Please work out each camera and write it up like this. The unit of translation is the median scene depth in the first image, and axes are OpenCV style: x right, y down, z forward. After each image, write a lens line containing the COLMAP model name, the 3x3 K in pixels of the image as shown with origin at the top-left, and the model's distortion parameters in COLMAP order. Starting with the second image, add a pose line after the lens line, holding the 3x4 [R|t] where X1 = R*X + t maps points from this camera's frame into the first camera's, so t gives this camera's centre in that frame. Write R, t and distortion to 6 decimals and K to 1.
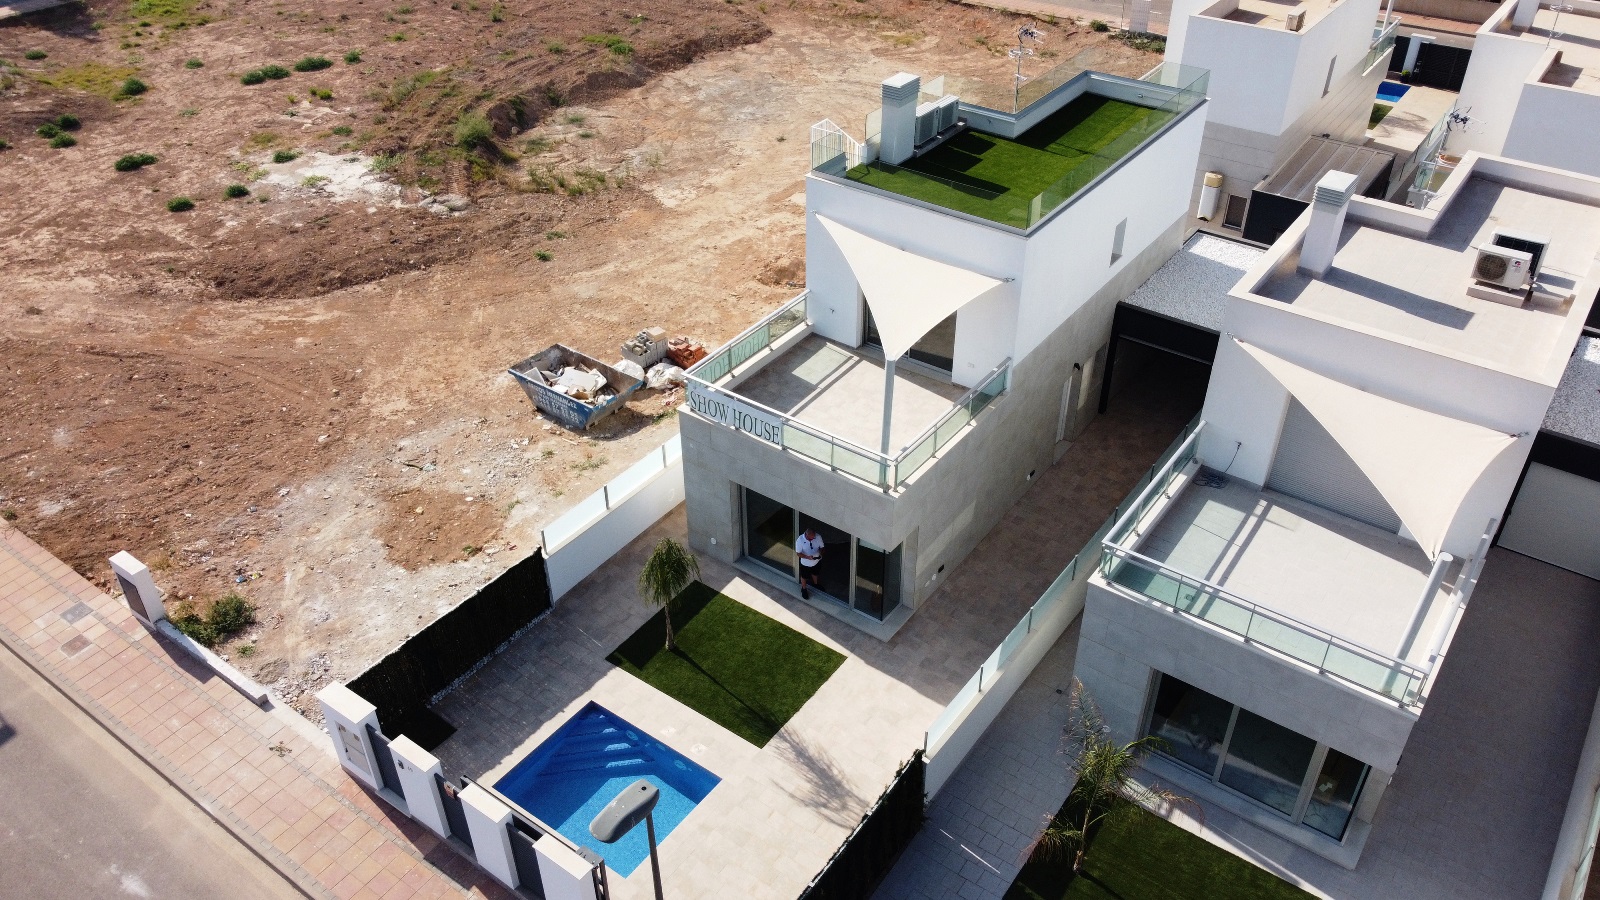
lens RADIAL K [[1214.7, 0, 800.0], [0, 1214.7, 450.0], [0, 0, 1]] dist [-0.004301, -0.002170]
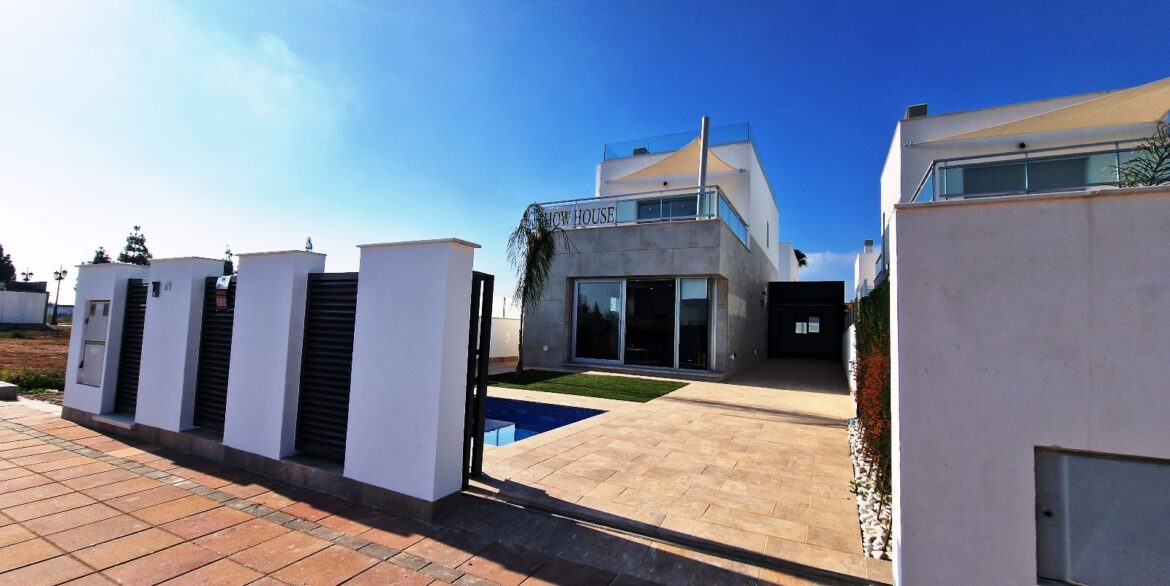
lens RADIAL K [[479.8, 0, 585.0], [0, 479.8, 293.0], [0, 0, 1]] dist [0.002157, -0.005135]
pose [[0.985882, 0.051669, 0.159268, -0.072845], [0.061917, 0.771272, -0.633488, 0.220545], [-0.155571, 0.634406, 0.757184, 0.388169]]
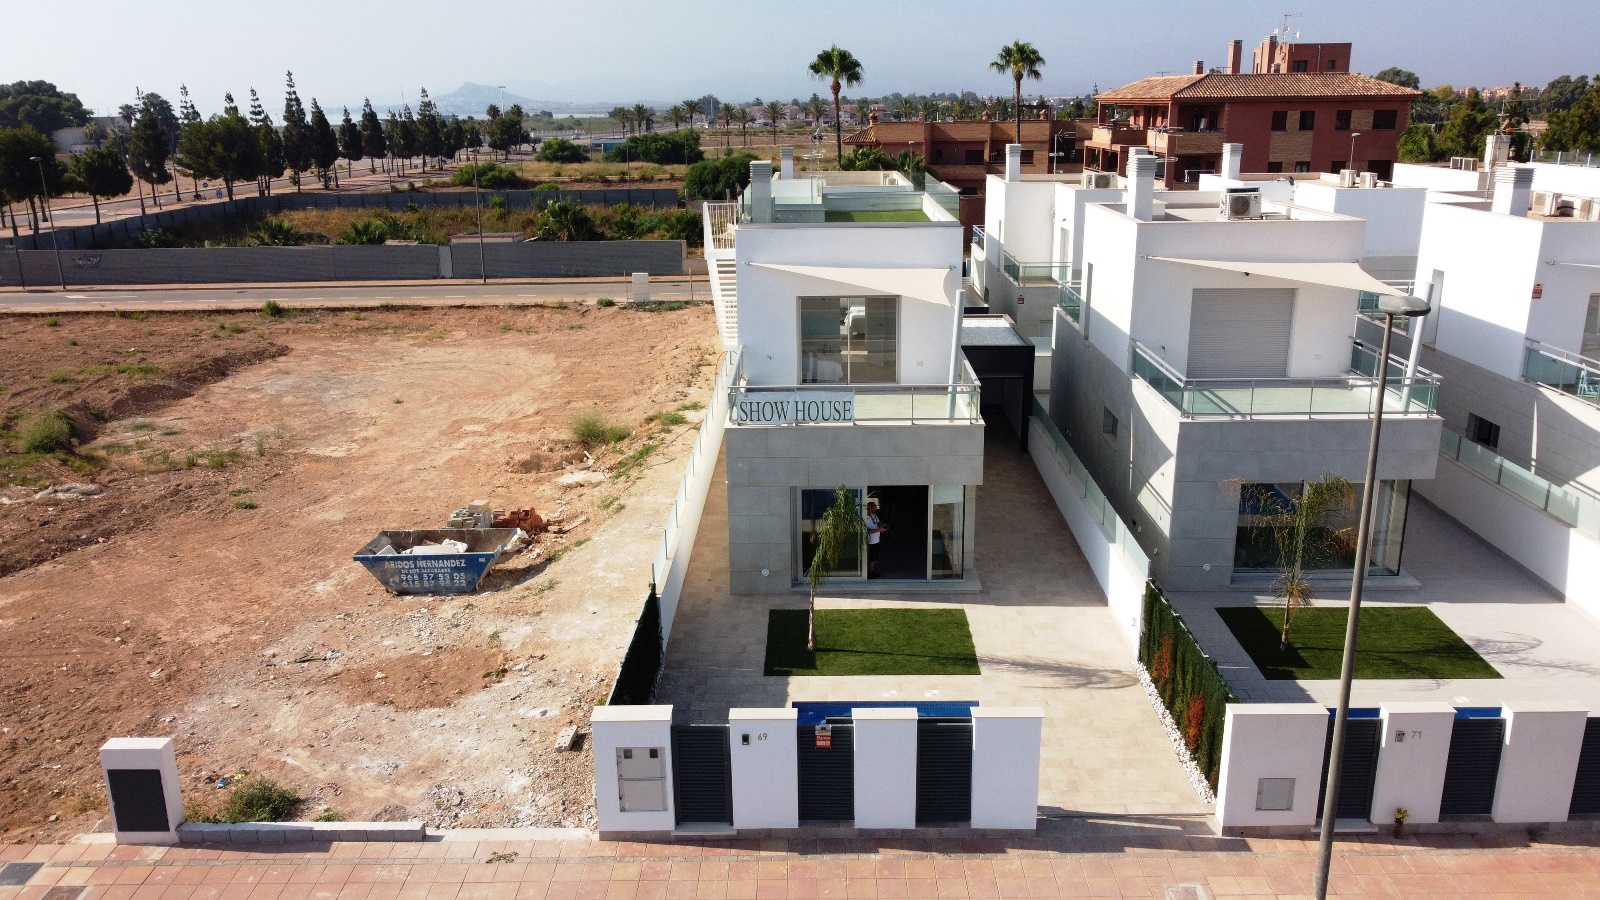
lens RADIAL K [[1214.7, 0, 800.0], [0, 1214.7, 450.0], [0, 0, 1]] dist [-0.004301, -0.002170]
pose [[0.817499, -0.165705, 0.551577, -0.367530], [0.343064, 0.909372, -0.235266, 0.145043], [-0.462603, 0.381556, 0.800258, 0.116883]]
